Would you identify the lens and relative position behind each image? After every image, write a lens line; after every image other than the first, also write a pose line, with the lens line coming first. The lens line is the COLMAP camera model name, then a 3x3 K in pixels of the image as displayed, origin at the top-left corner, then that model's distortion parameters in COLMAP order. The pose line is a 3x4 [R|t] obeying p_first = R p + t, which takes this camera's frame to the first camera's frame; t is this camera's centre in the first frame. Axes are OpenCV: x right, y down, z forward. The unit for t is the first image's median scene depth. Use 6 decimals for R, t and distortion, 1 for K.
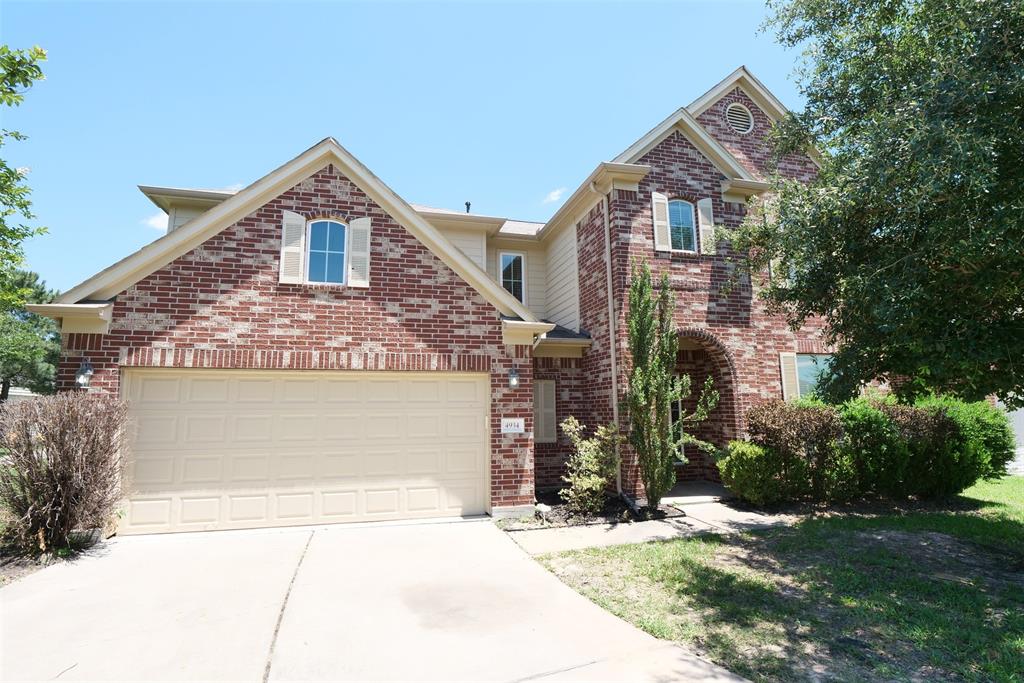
lens RADIAL K [[478.1, 0, 512.0], [0, 478.1, 341.5], [0, 0, 1]] dist [-0.012053, -0.000733]
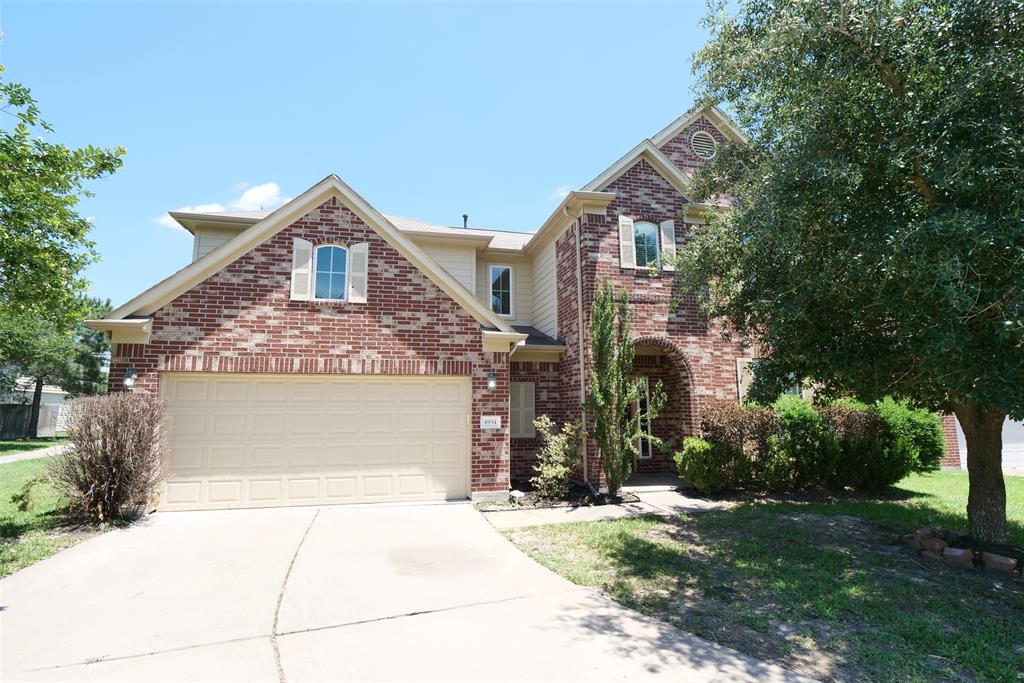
lens RADIAL K [[478.1, 0, 512.0], [0, 478.1, 341.5], [0, 0, 1]] dist [-0.012053, -0.000733]
pose [[0.999771, 0.001506, -0.021330, 0.078800], [-0.001436, 0.999994, 0.003277, -0.023346], [0.021335, -0.003245, 0.999767, -0.155410]]
